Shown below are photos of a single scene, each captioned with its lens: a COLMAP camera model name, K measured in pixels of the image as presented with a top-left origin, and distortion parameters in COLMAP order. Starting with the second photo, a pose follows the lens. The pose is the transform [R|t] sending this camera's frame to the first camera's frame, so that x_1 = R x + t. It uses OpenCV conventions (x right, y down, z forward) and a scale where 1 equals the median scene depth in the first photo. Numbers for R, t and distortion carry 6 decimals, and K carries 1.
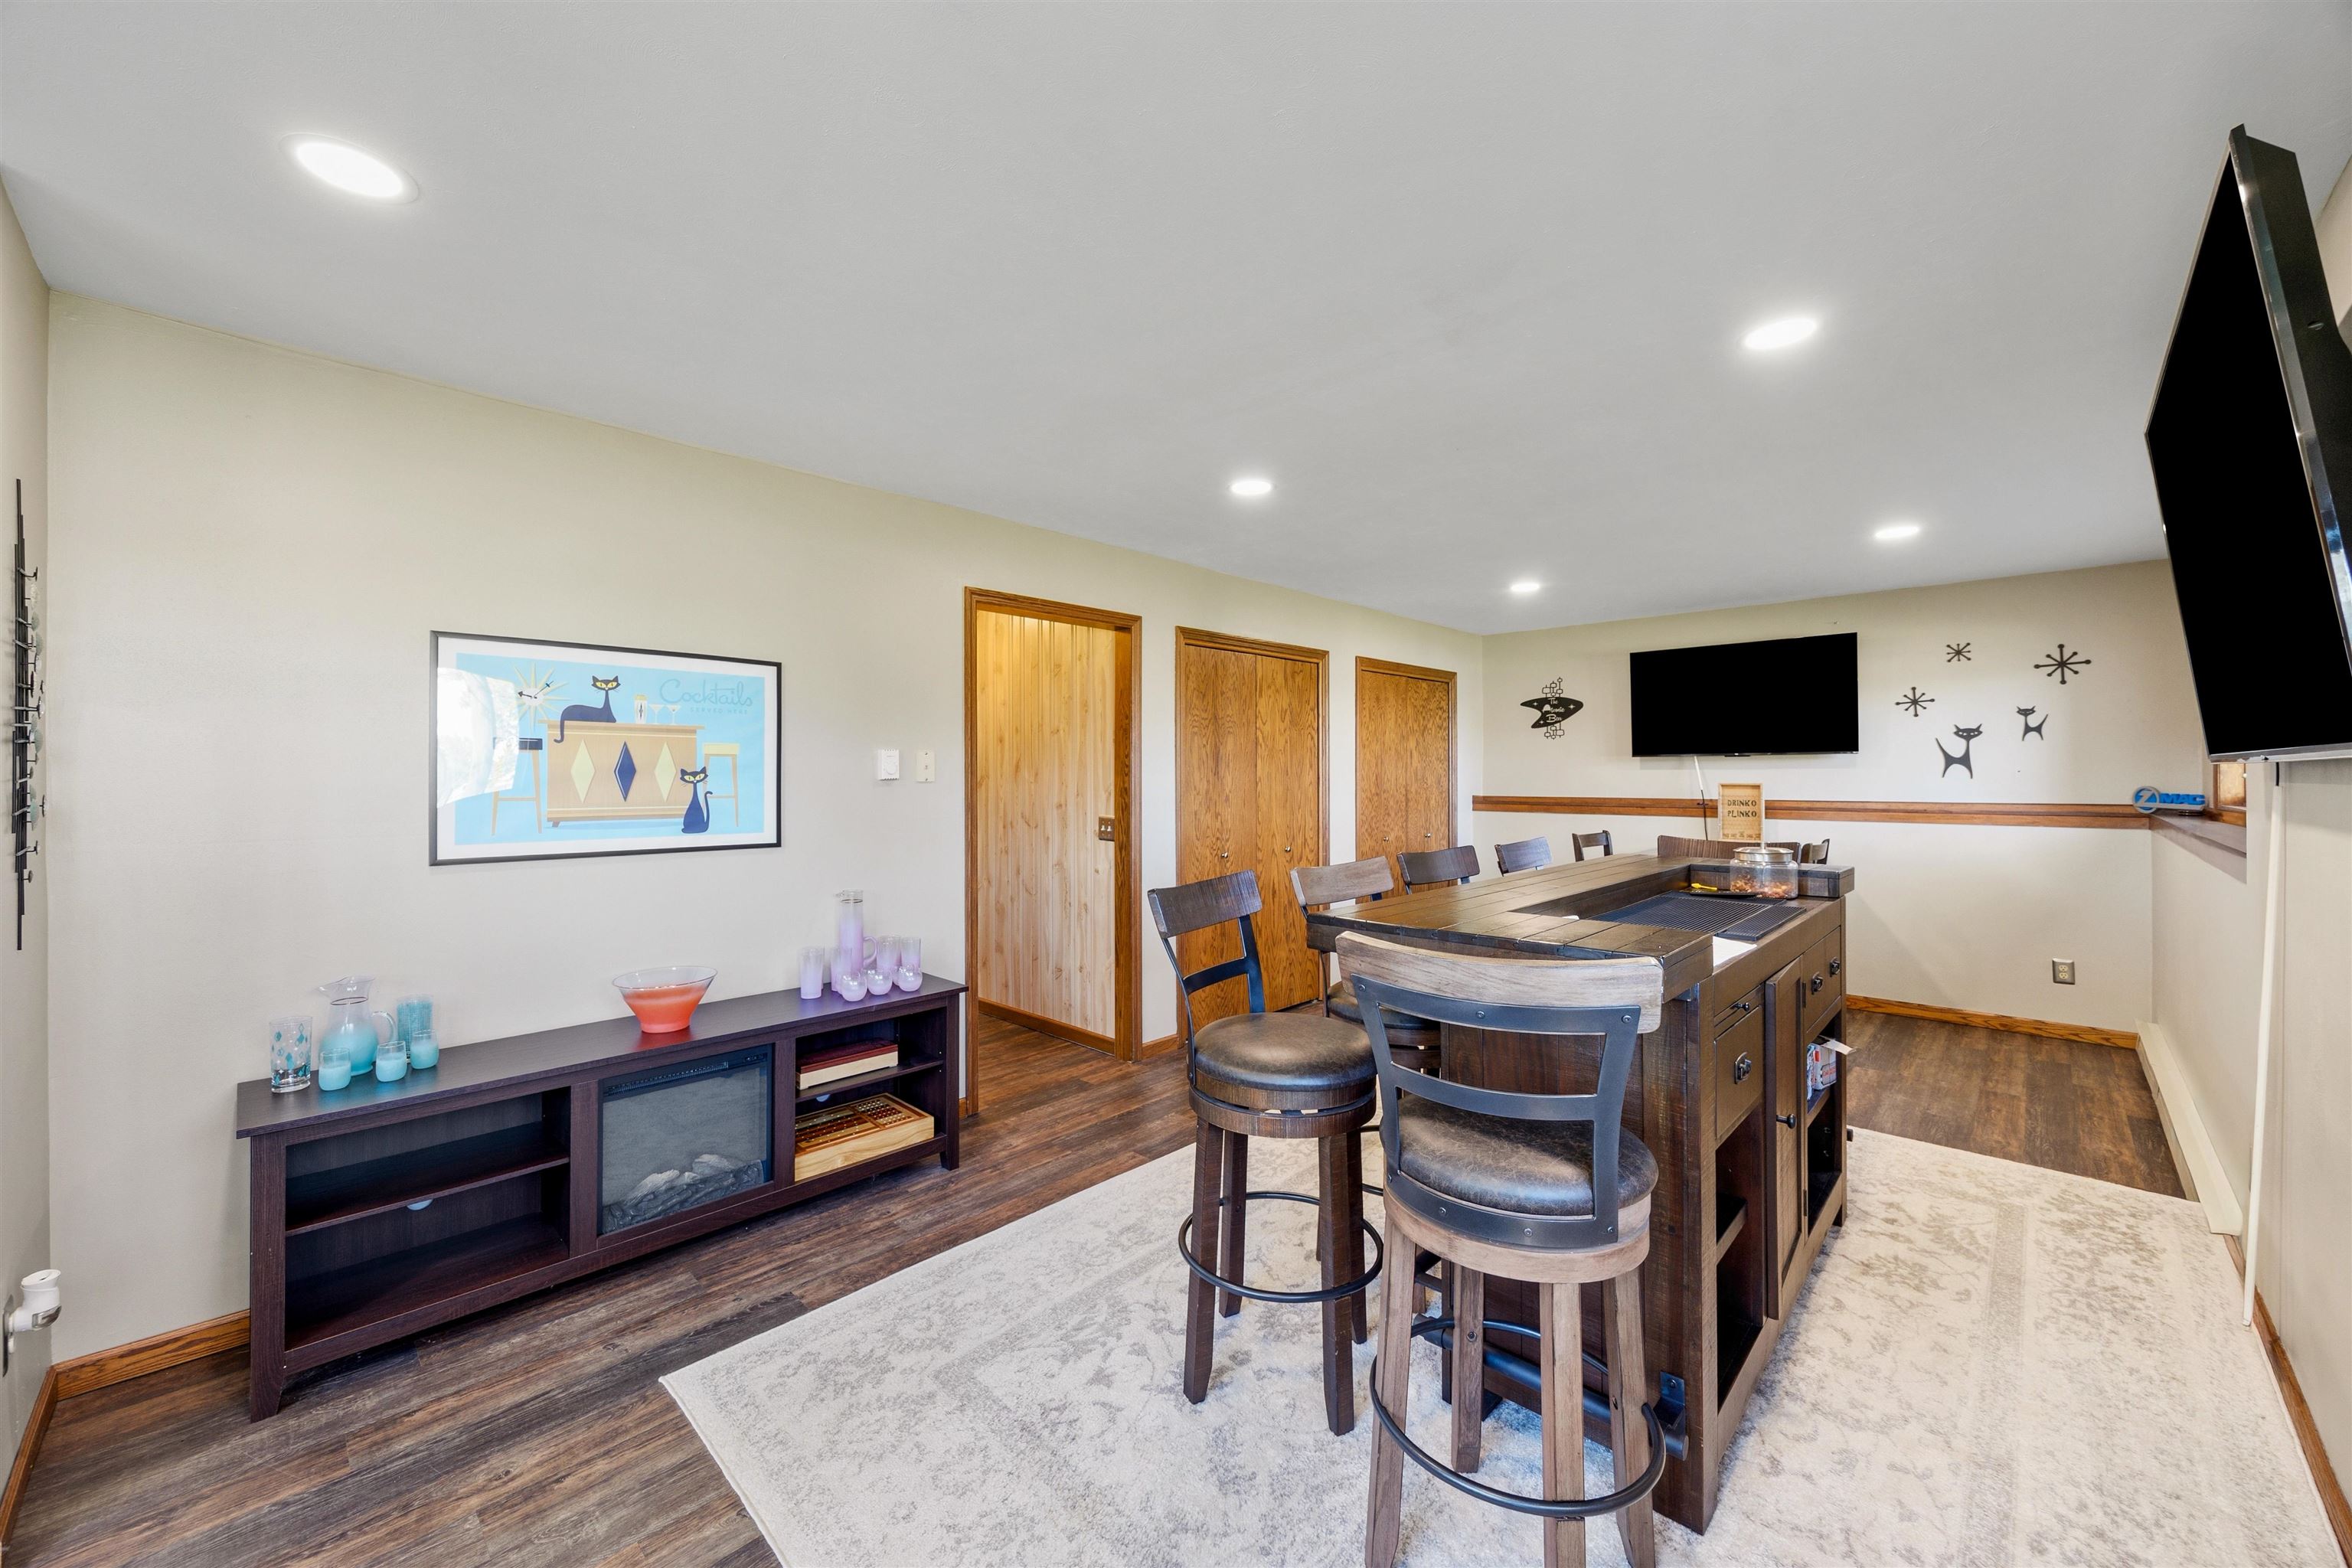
lens RADIAL K [[900.0, 0, 1182.2], [0, 900.0, 778.4], [0, 0, 1]] dist [0.000219, 0.000072]
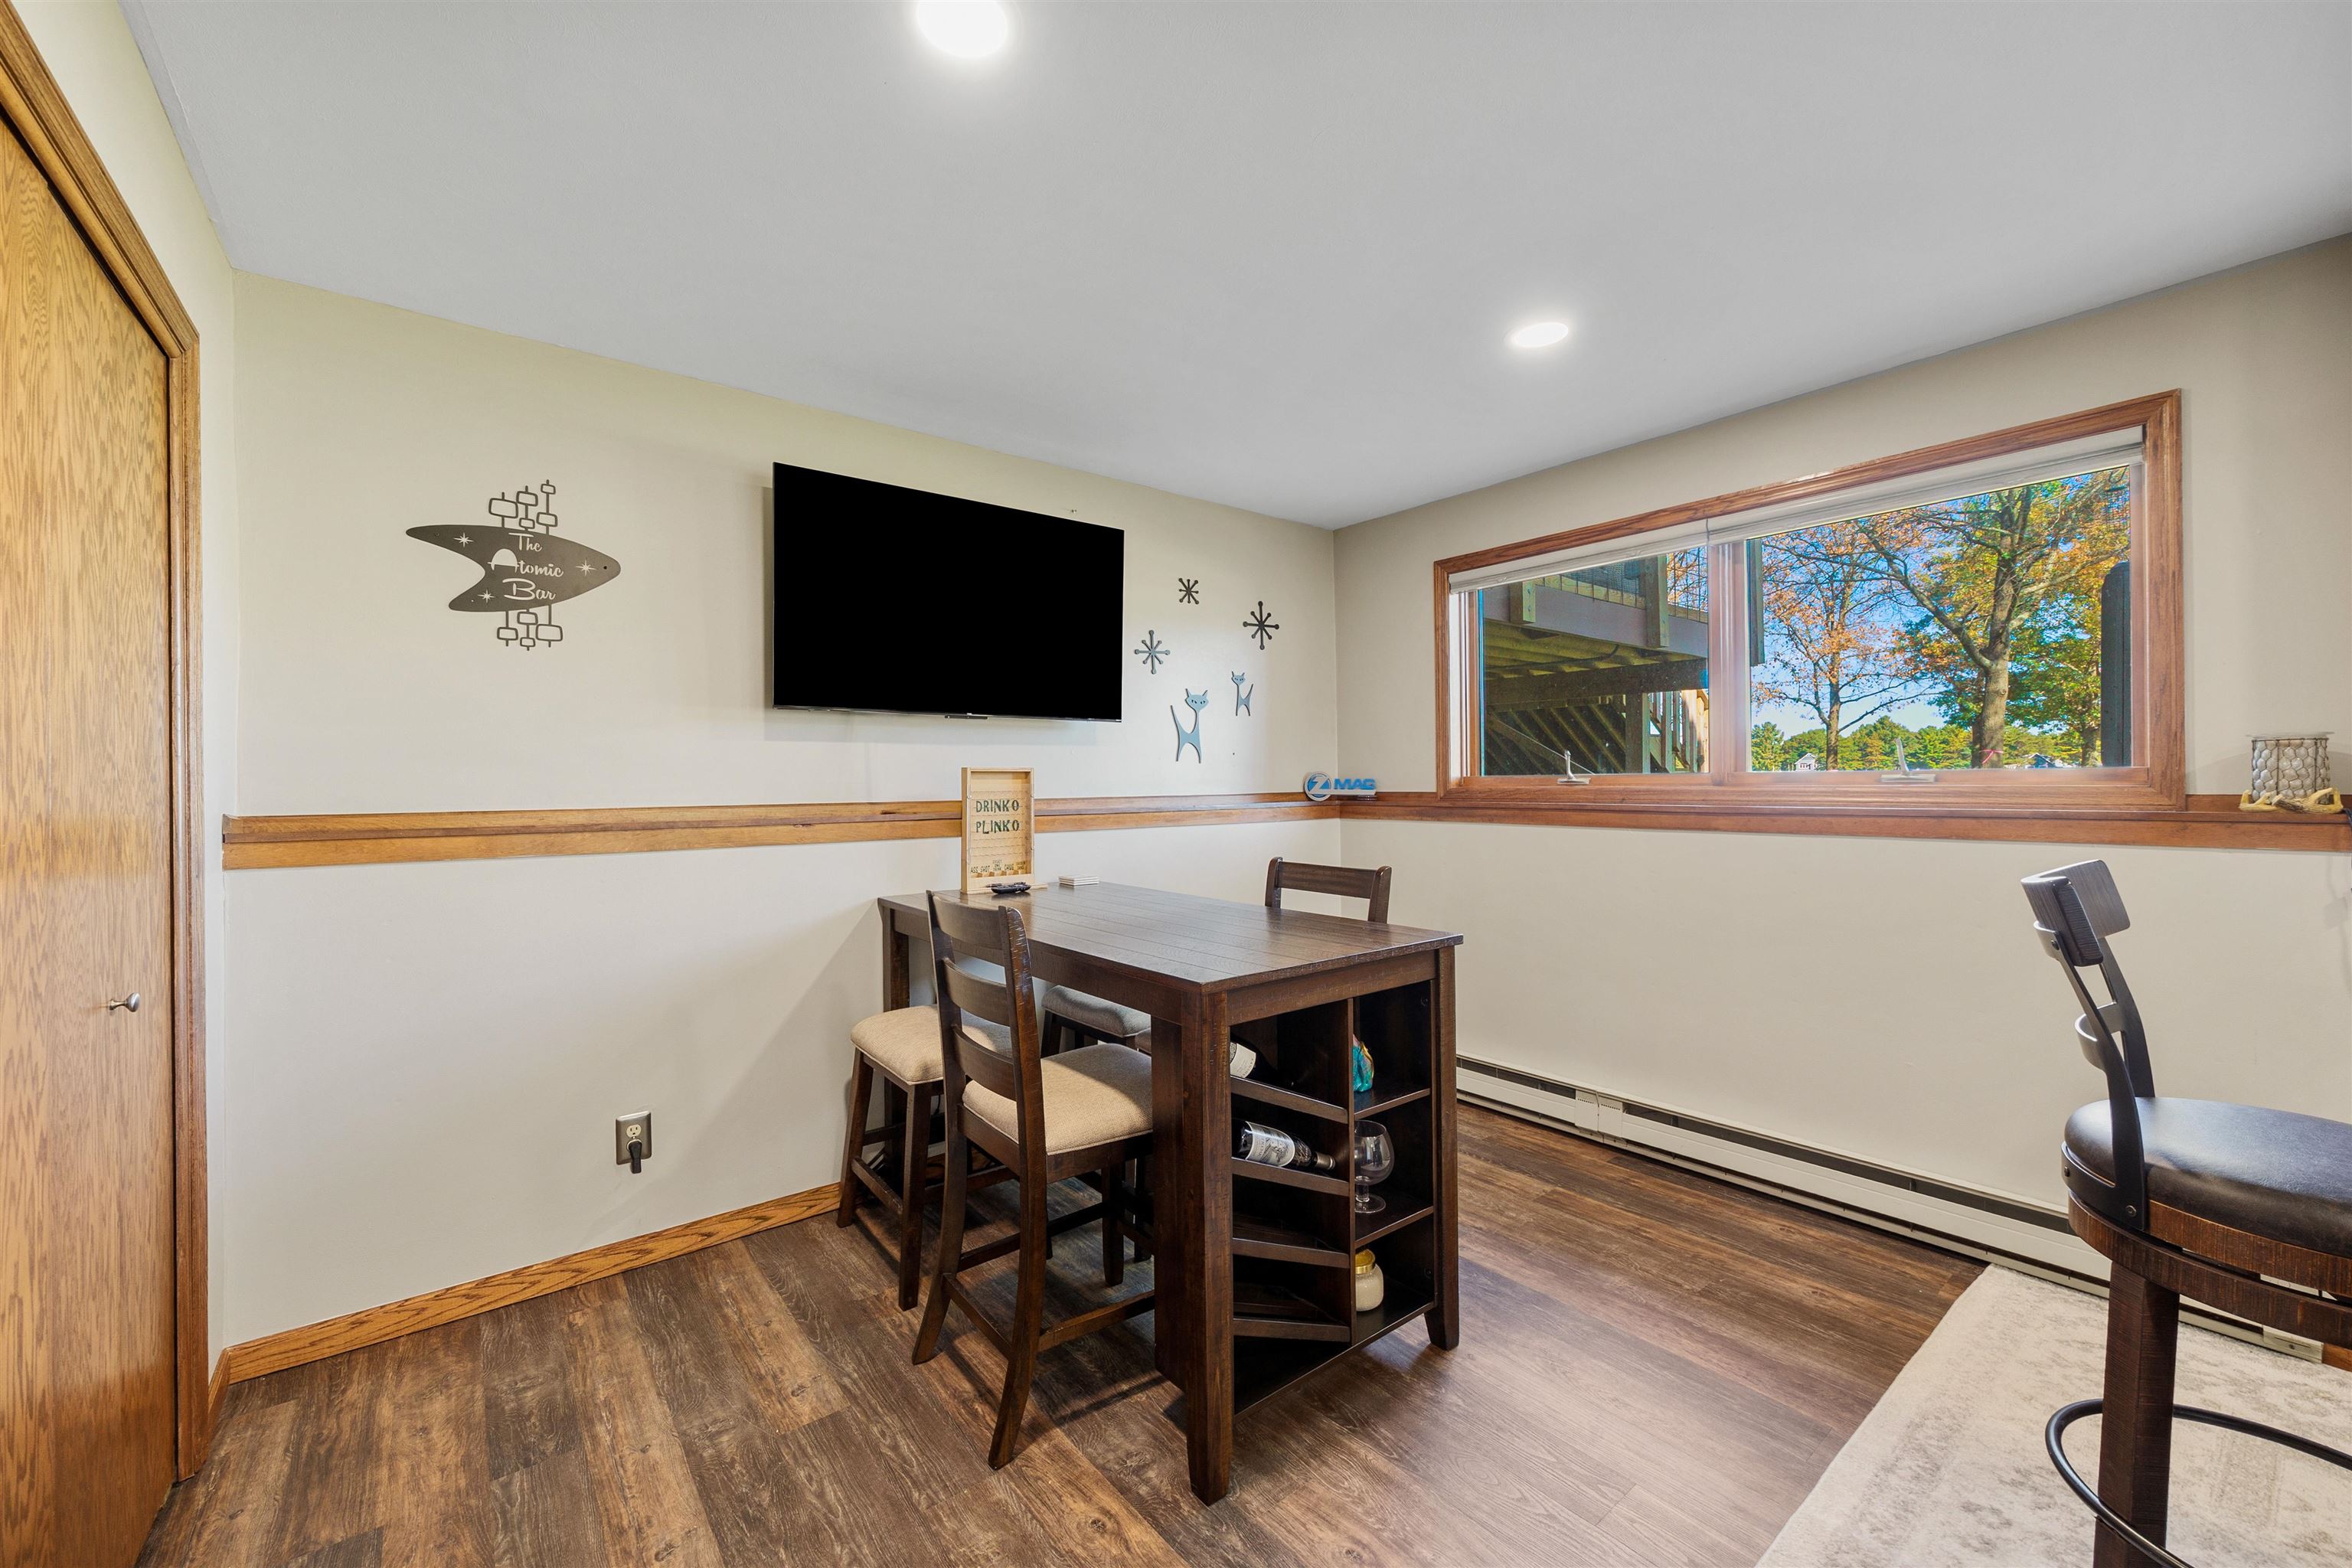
lens RADIAL K [[918.7, 0, 1146.8], [0, 918.7, 782.2], [0, 0, 1]] dist [-0.000258, 0.000318]
pose [[0.150512, 0.003306, 0.988603, 0.117476], [0.015222, 0.999868, -0.005661, 0.019756], [-0.988491, 0.015900, 0.150441, 0.926014]]
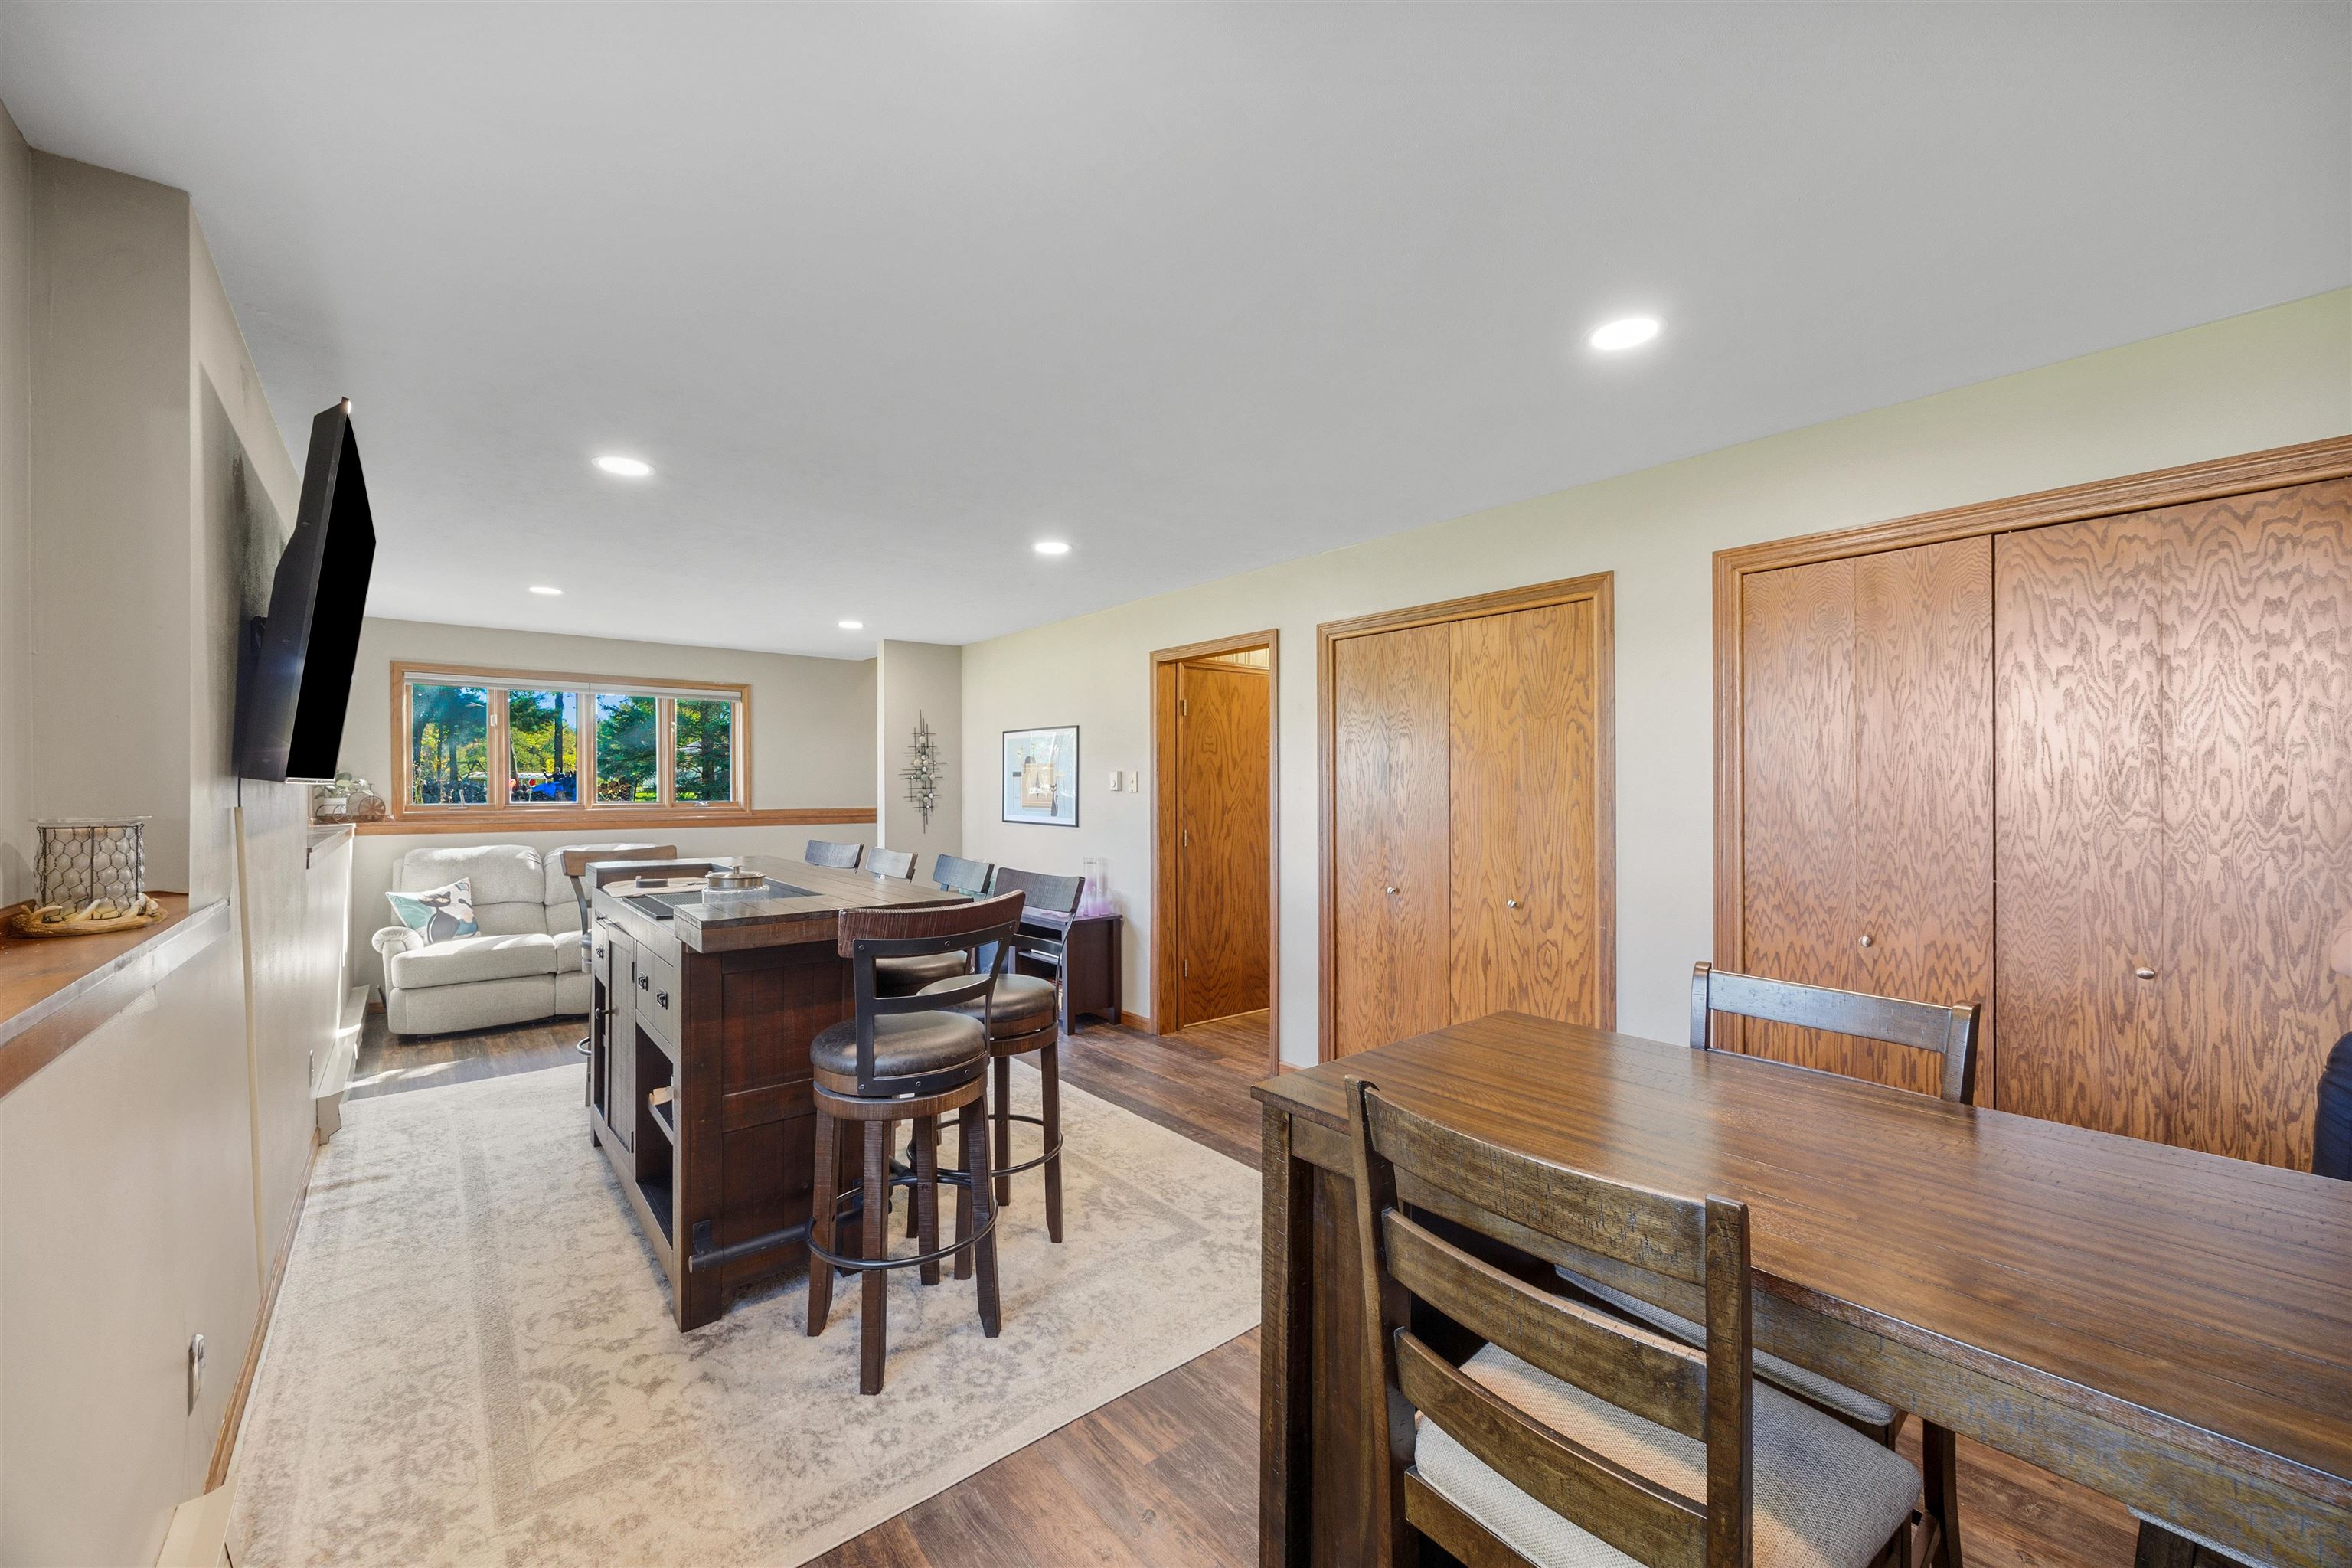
lens RADIAL K [[918.7, 0, 1146.8], [0, 918.7, 782.2], [0, 0, 1]] dist [-0.000258, 0.000318]
pose [[-0.136309, -0.002766, -0.990663, 0.853512], [-0.005242, 0.999984, -0.002070, -0.006853], [0.990652, 0.004911, -0.136321, 0.866026]]
